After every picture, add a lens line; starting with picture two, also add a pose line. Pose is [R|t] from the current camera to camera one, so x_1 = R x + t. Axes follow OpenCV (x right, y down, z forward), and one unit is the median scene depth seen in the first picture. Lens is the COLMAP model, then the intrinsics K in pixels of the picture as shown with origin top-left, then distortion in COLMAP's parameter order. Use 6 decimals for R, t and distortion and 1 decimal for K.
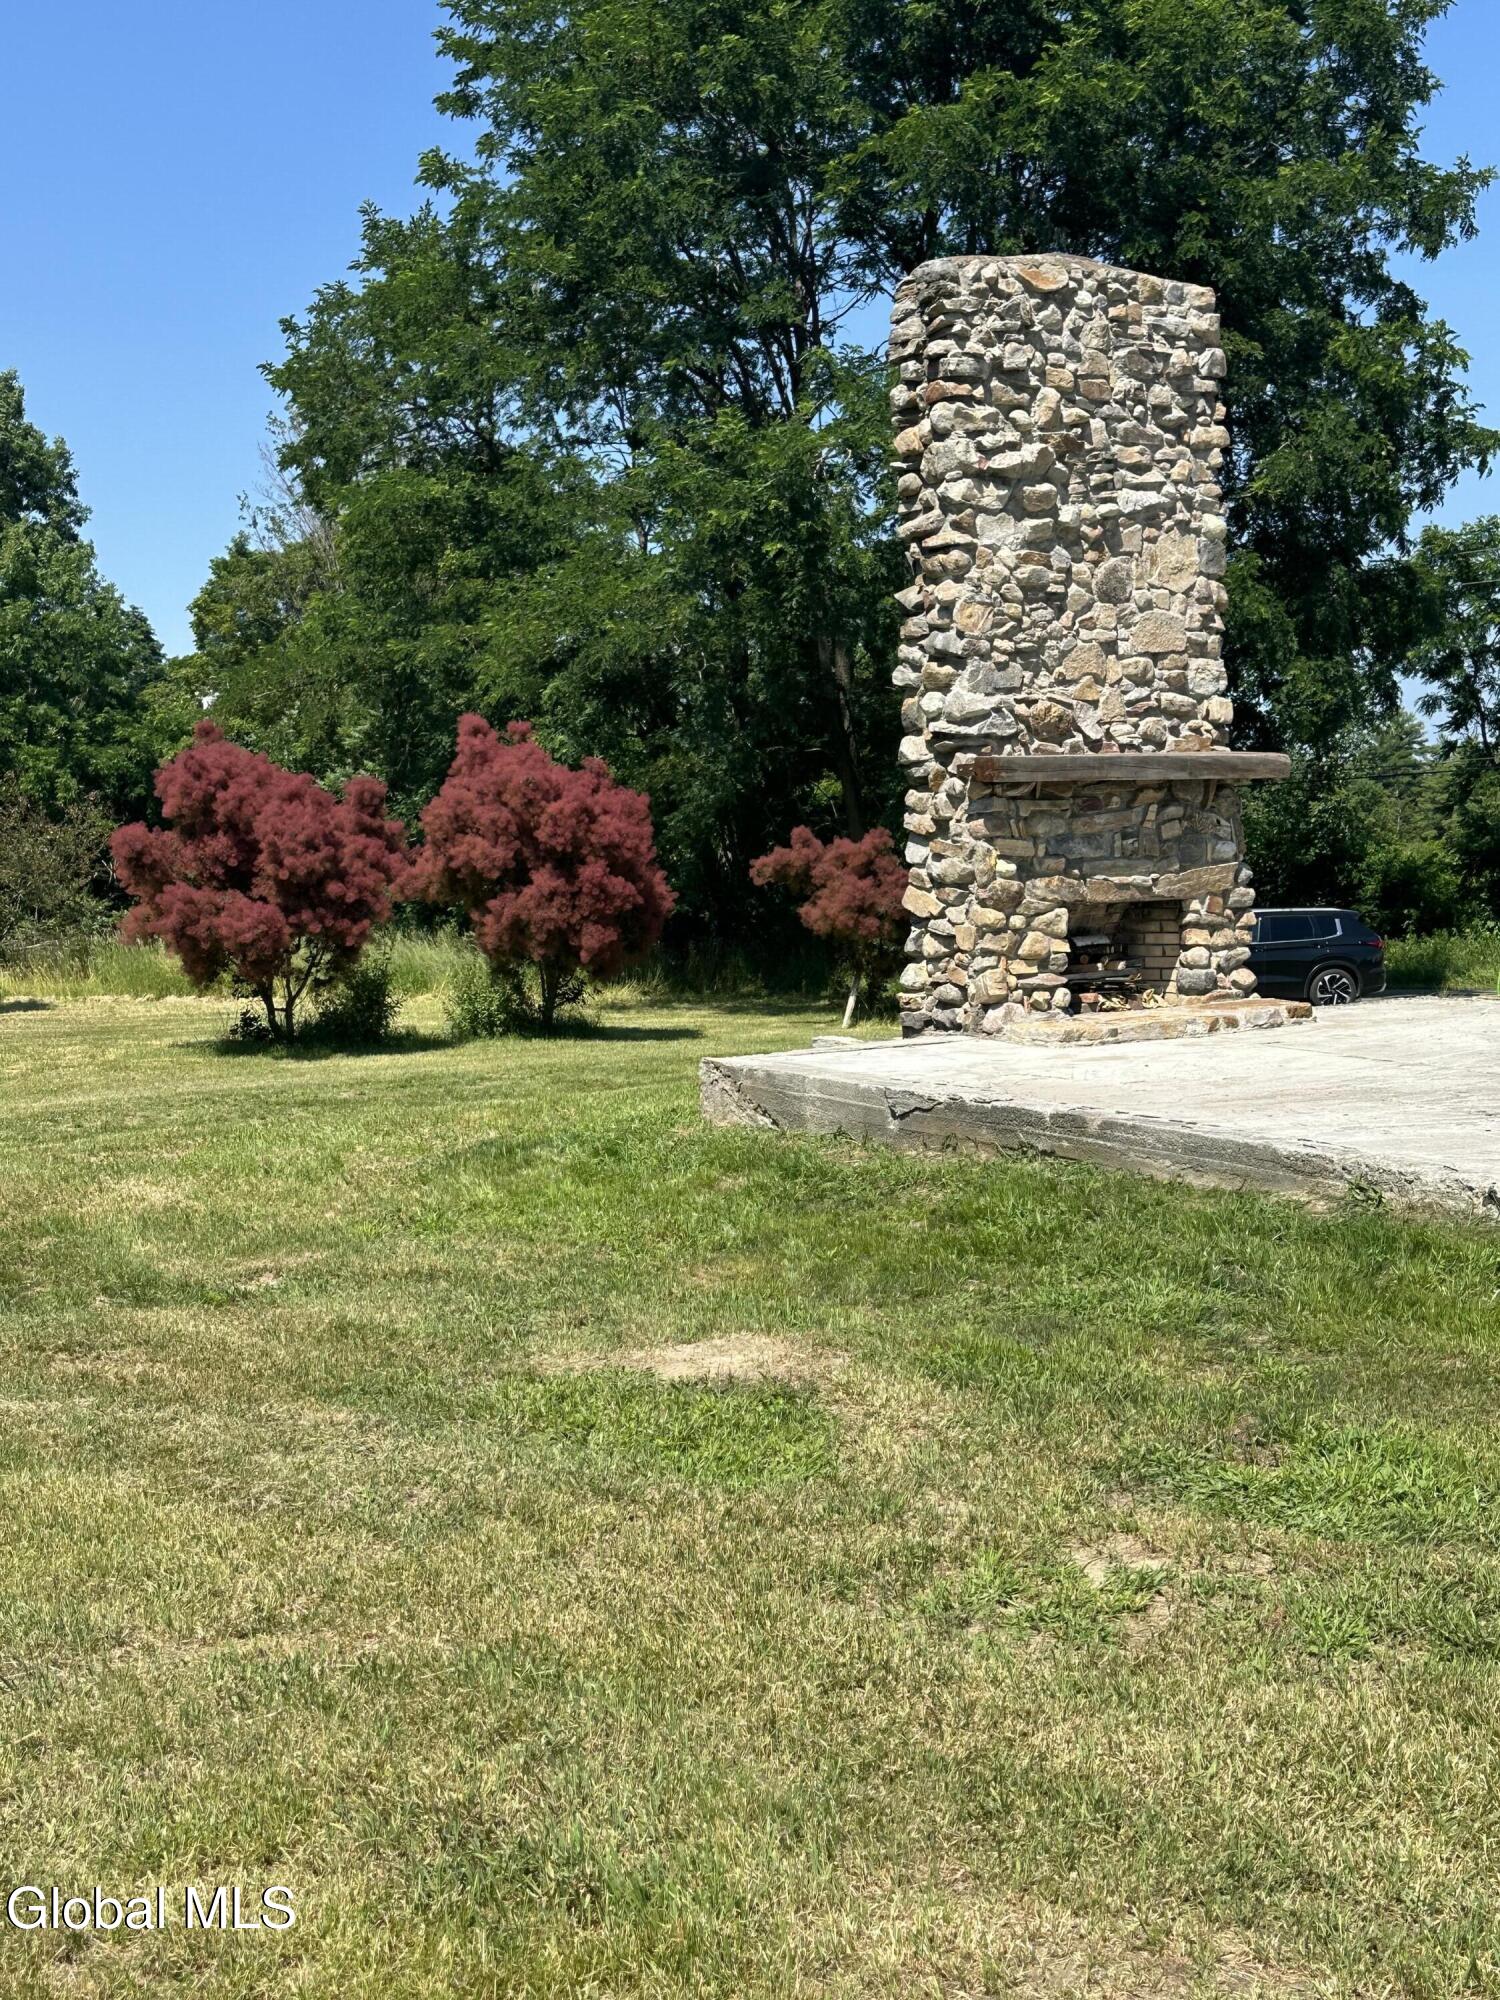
lens RADIAL K [[2231.8, 0, 750.0], [0, 2231.8, 1000.0], [0, 0, 1]] dist [0.199947, -0.385075]
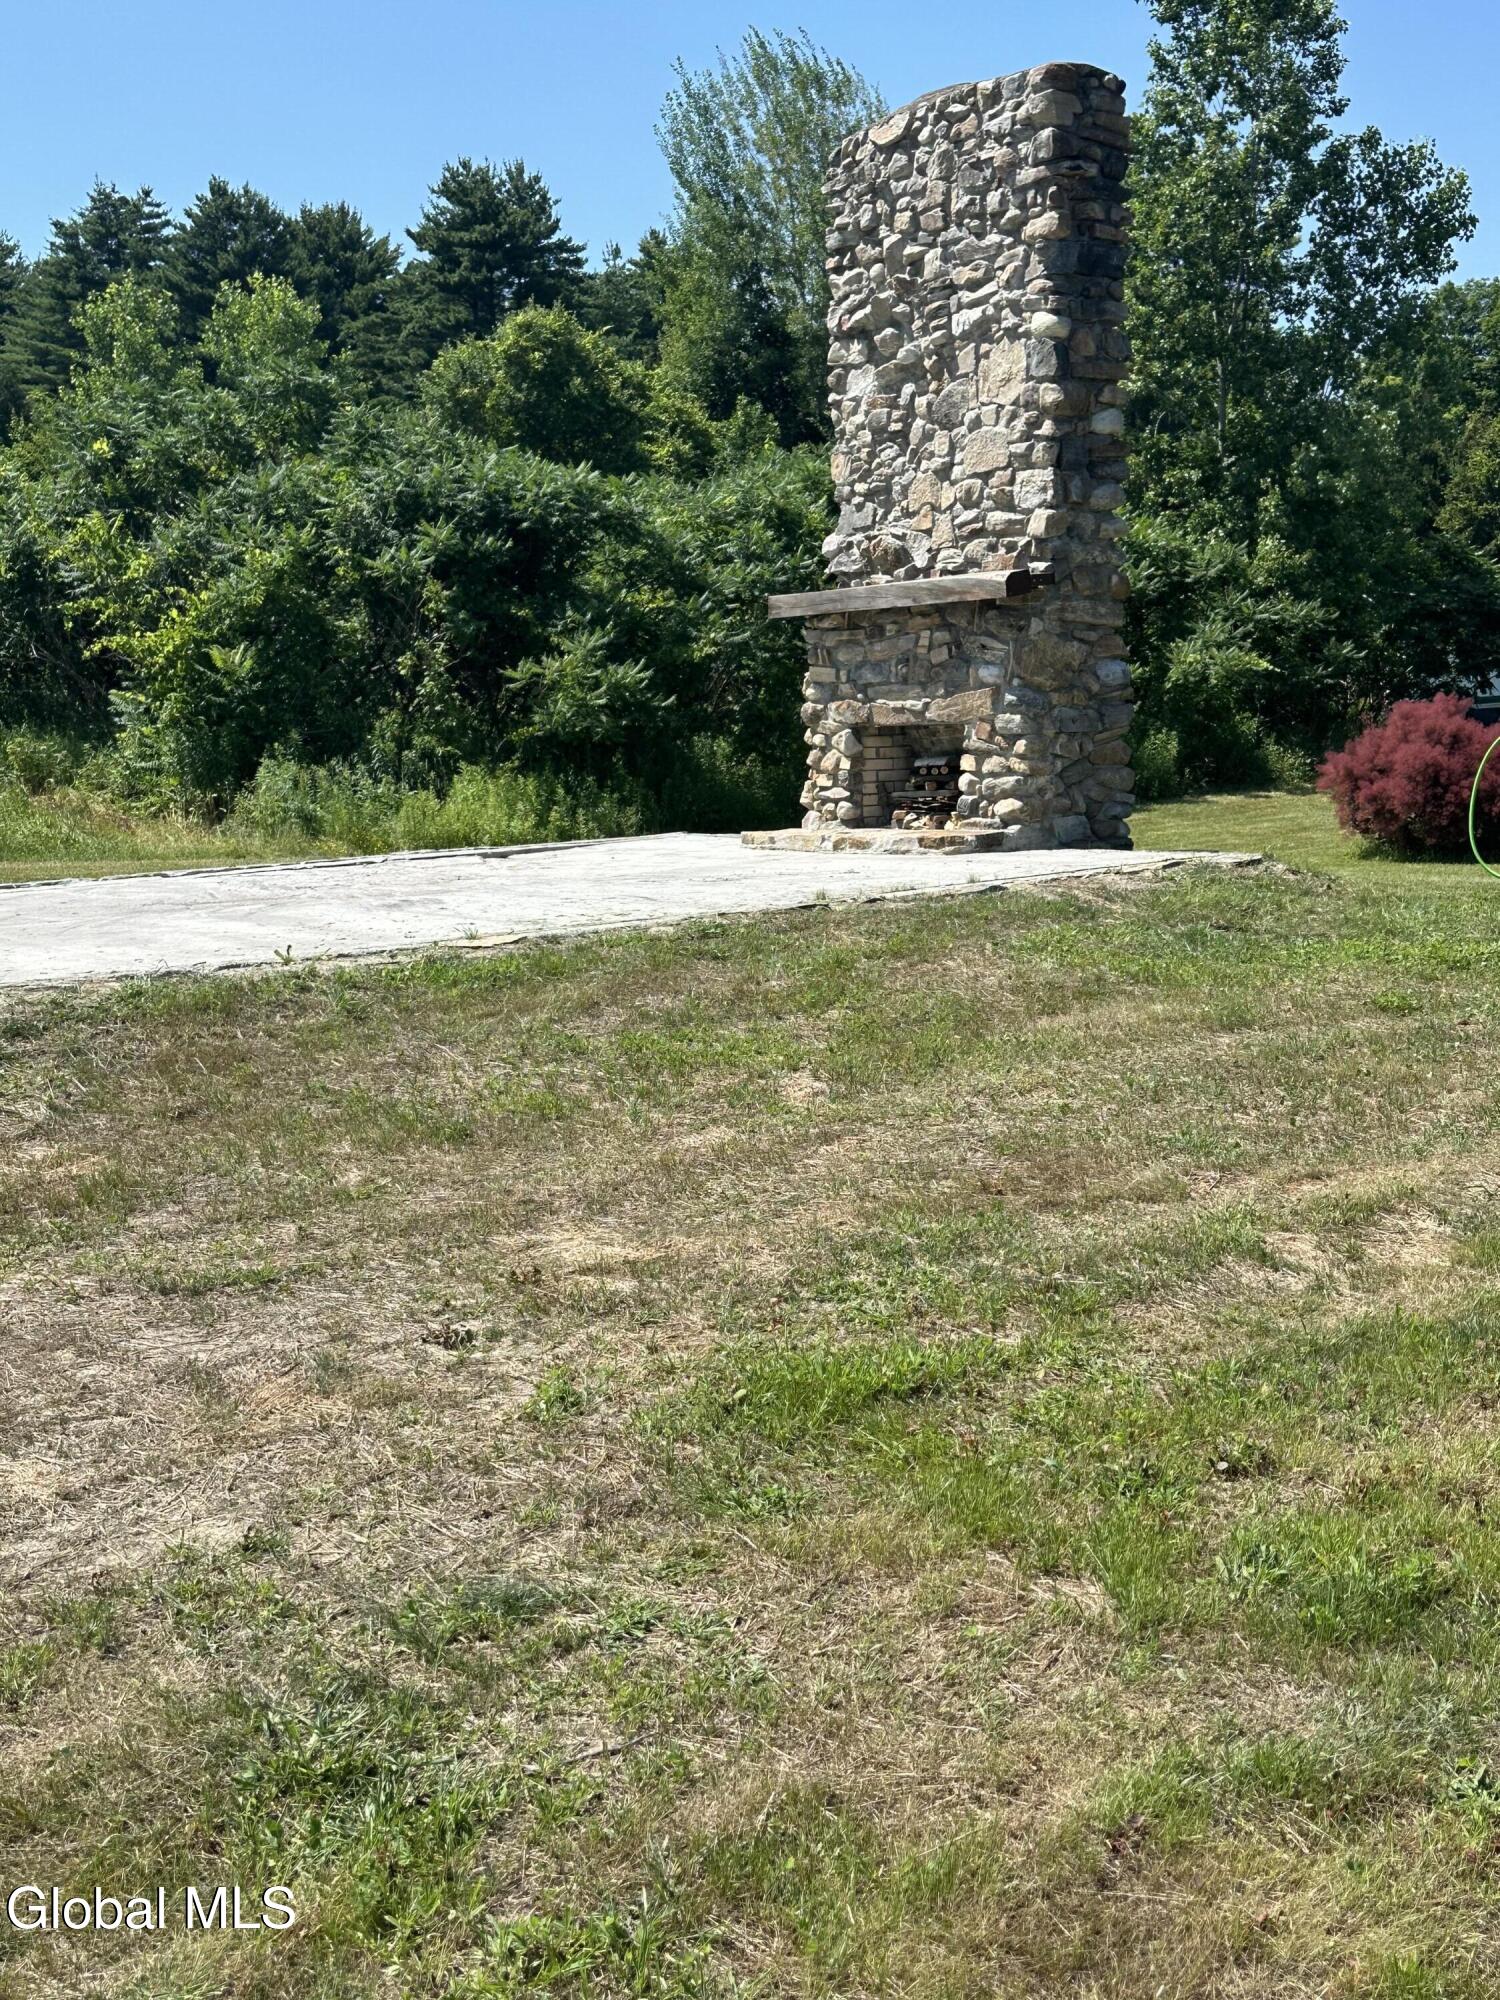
lens RADIAL K [[2231.8, 0, 750.0], [0, 2231.8, 1000.0], [0, 0, 1]] dist [0.199947, -0.385075]
pose [[0.062464, 0.150939, -0.986568, 1.212547], [-0.042497, 0.988004, 0.148468, -0.068836], [0.997142, 0.032653, 0.068130, 0.853330]]
